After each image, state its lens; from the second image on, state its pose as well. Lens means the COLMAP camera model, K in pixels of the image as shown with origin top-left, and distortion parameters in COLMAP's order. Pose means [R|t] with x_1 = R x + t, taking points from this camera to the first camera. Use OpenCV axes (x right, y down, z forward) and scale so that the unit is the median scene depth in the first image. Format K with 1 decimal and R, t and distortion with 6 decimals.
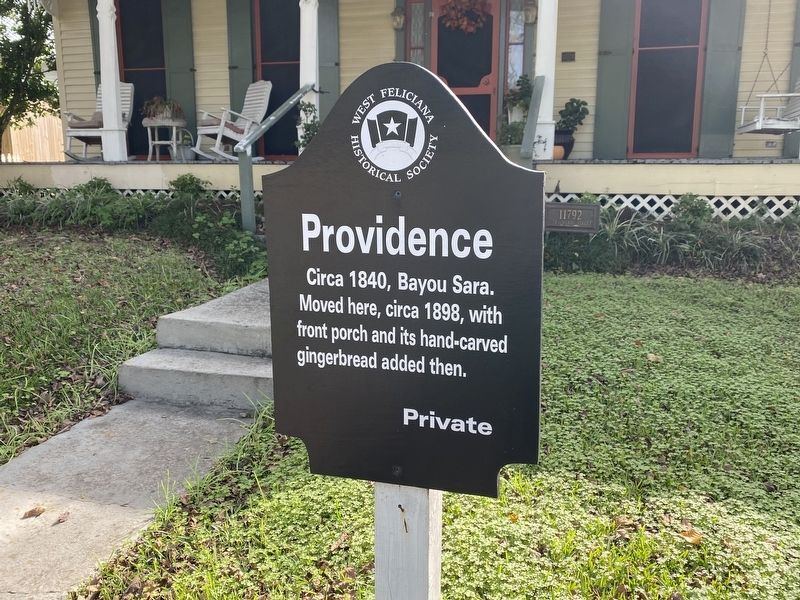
lens RADIAL K [[704.0, 0, 400.4], [0, 704.0, 296.6], [0, 0, 1]] dist [-0.037531, 0.005649]
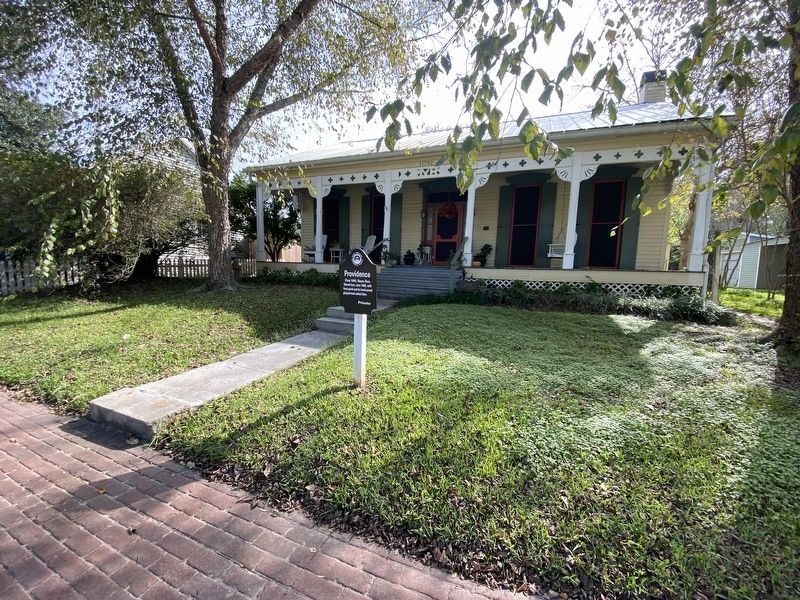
lens RADIAL K [[322.4, 0, 399.4], [0, 322.4, 302.7], [0, 0, 1]] dist [0.000338, -0.000006]
pose [[0.989818, 0.043343, -0.135582, 0.123449], [-0.053802, 0.995772, -0.074452, 0.059431], [0.131782, 0.080989, 0.987965, -0.294782]]
